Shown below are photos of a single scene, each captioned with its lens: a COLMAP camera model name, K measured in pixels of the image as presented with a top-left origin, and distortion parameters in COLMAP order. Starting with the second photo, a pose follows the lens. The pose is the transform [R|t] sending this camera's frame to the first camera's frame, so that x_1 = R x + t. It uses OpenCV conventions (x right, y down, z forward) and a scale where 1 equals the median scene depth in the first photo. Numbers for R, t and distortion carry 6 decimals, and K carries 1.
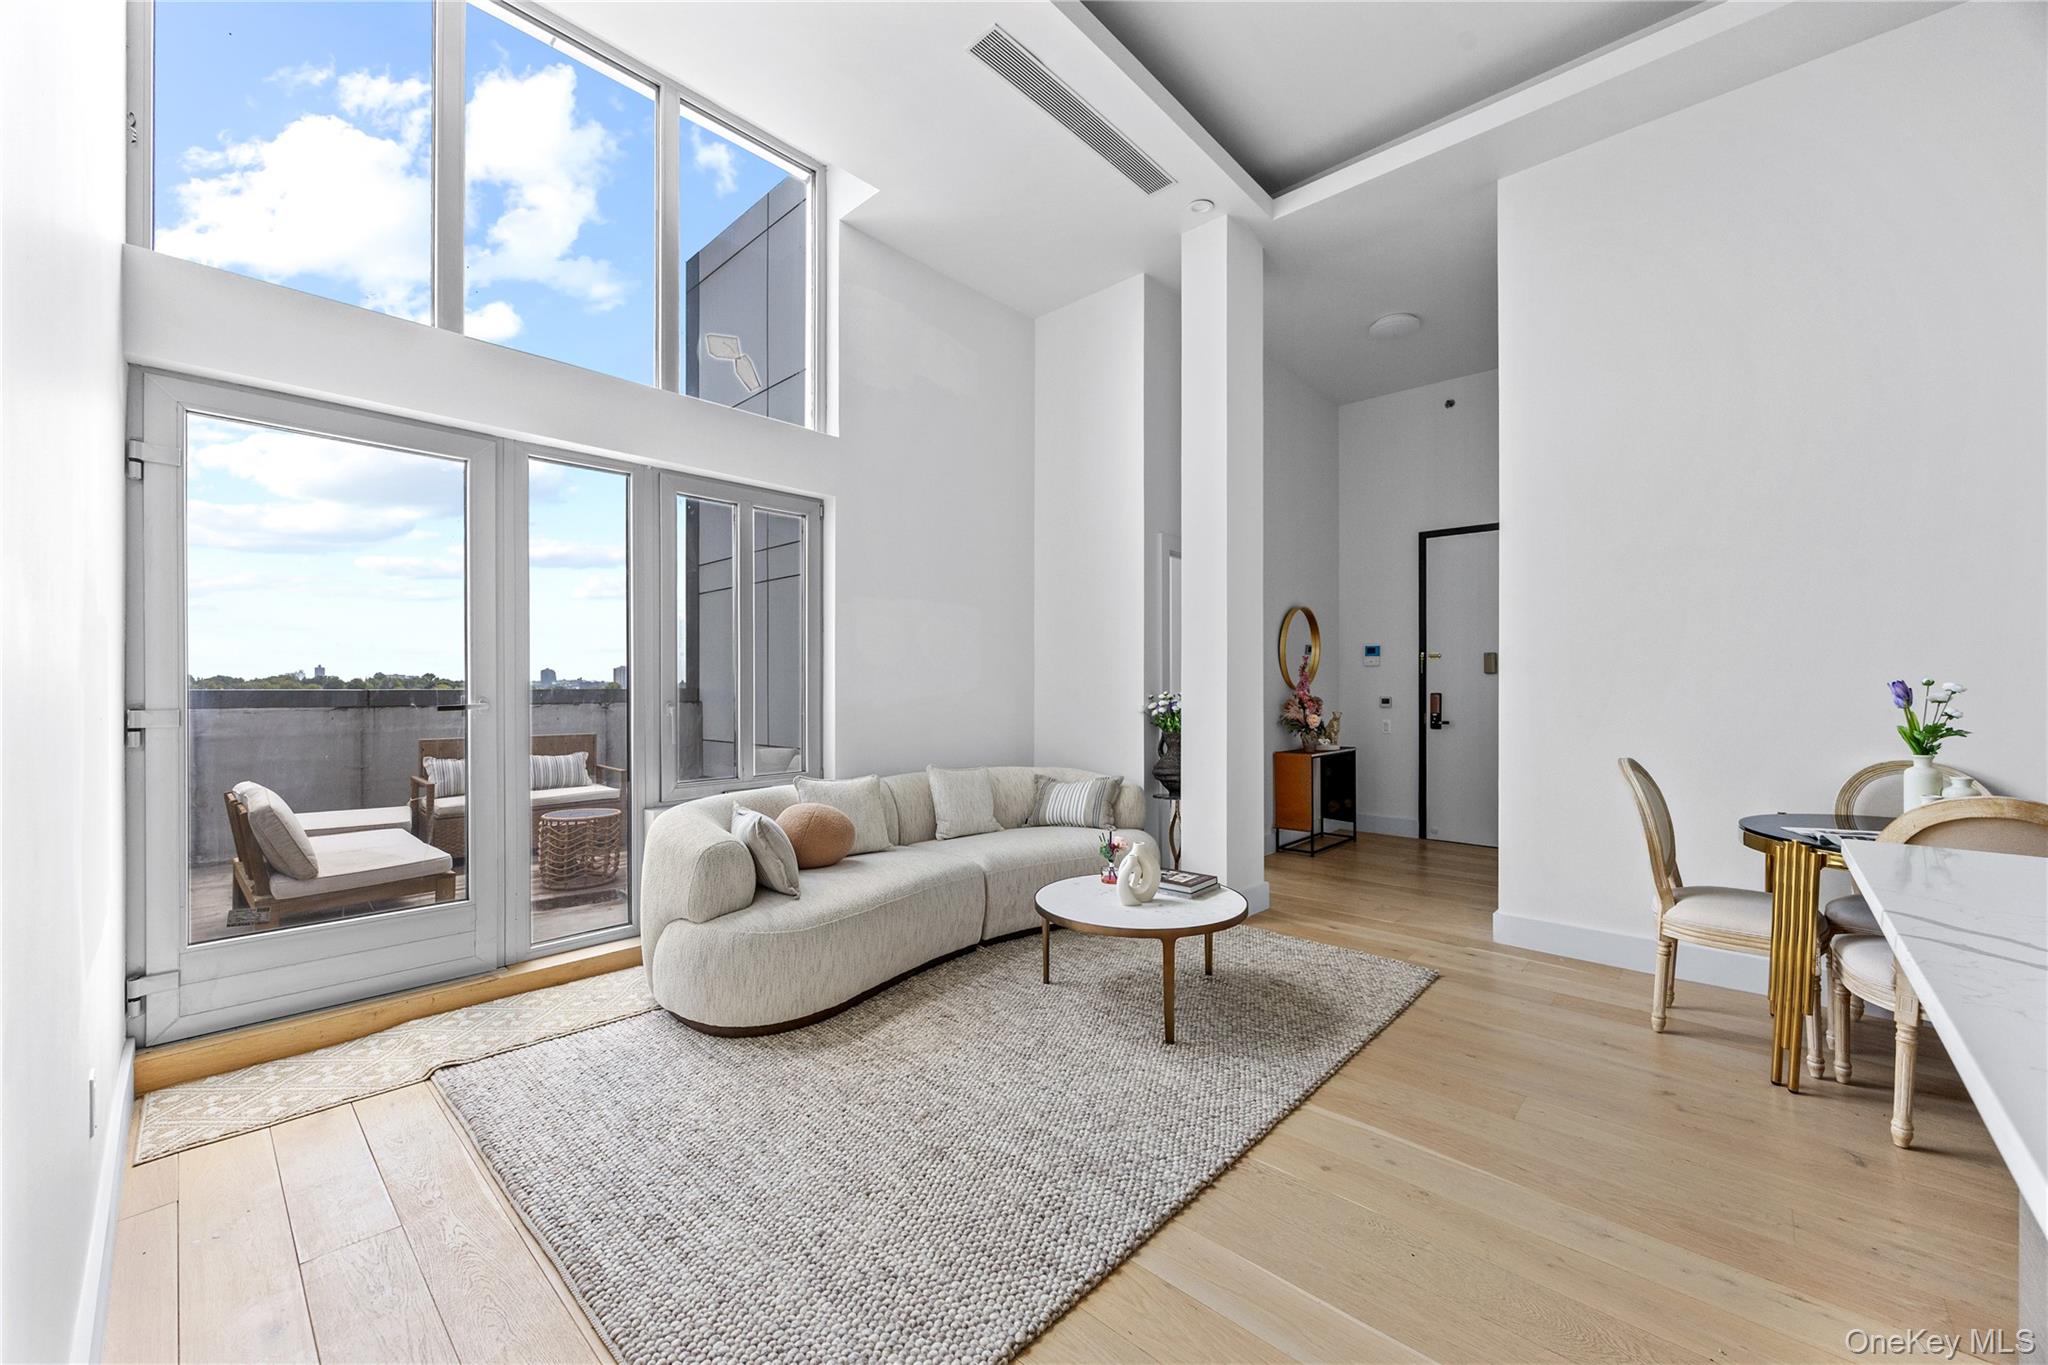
lens RADIAL K [[792.9, 0, 1012.6], [0, 792.9, 679.9], [0, 0, 1]] dist [-0.006808, 0.000210]
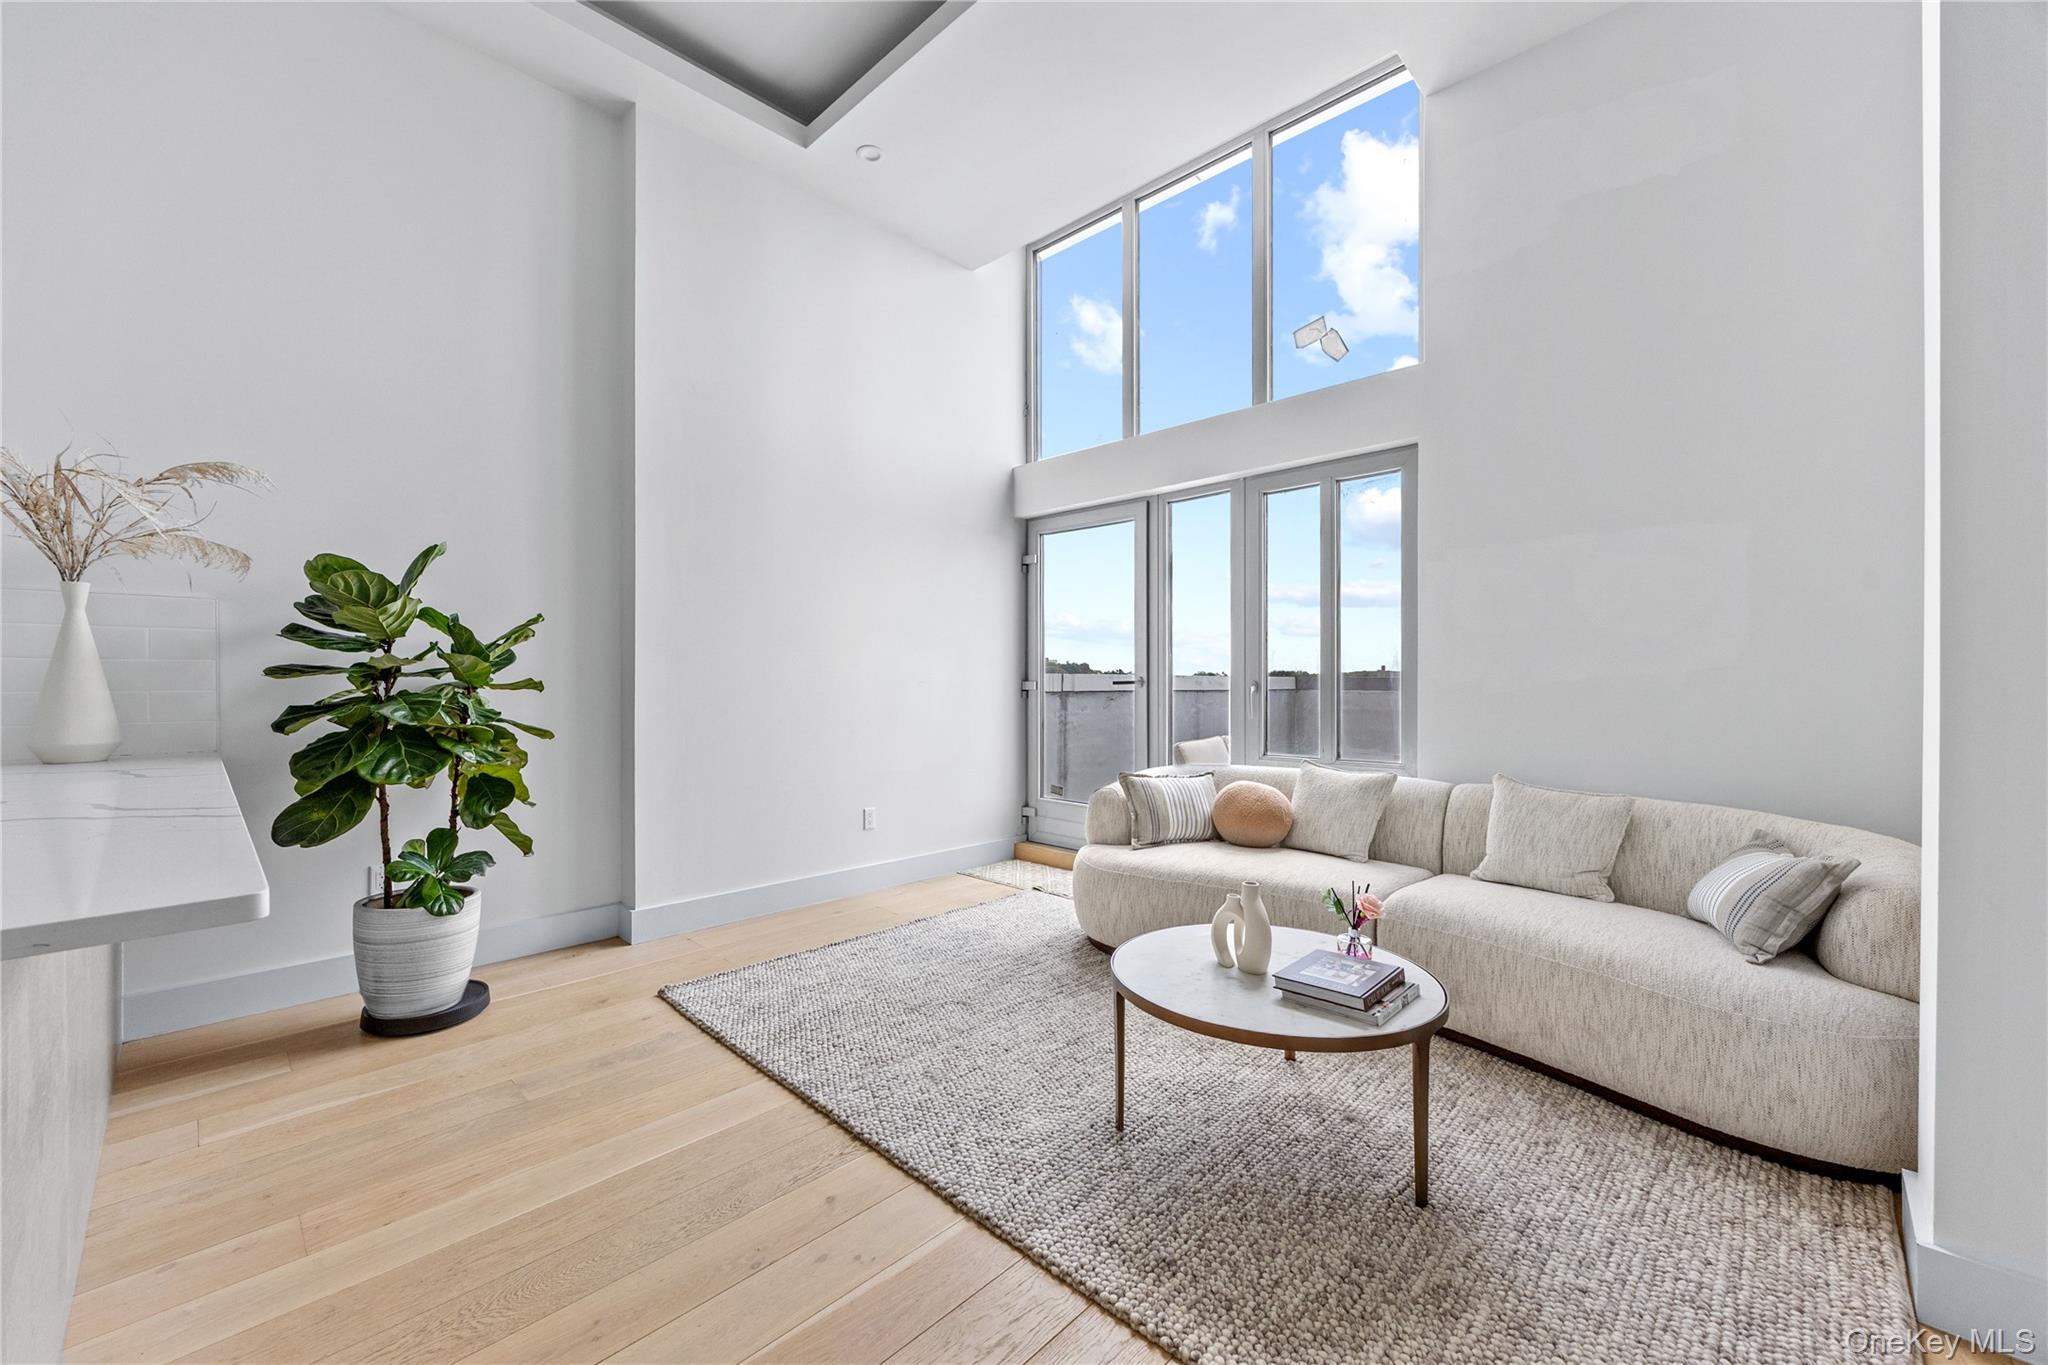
lens RADIAL K [[792.9, 0, 1013.6], [0, 792.9, 677.8], [0, 0, 1]] dist [-0.006808, 0.000210]
pose [[-0.011435, -0.003165, -0.999930, 1.026920], [0.006198, 0.999976, -0.003236, 0.034664], [0.999915, -0.006234, -0.011416, 0.982034]]
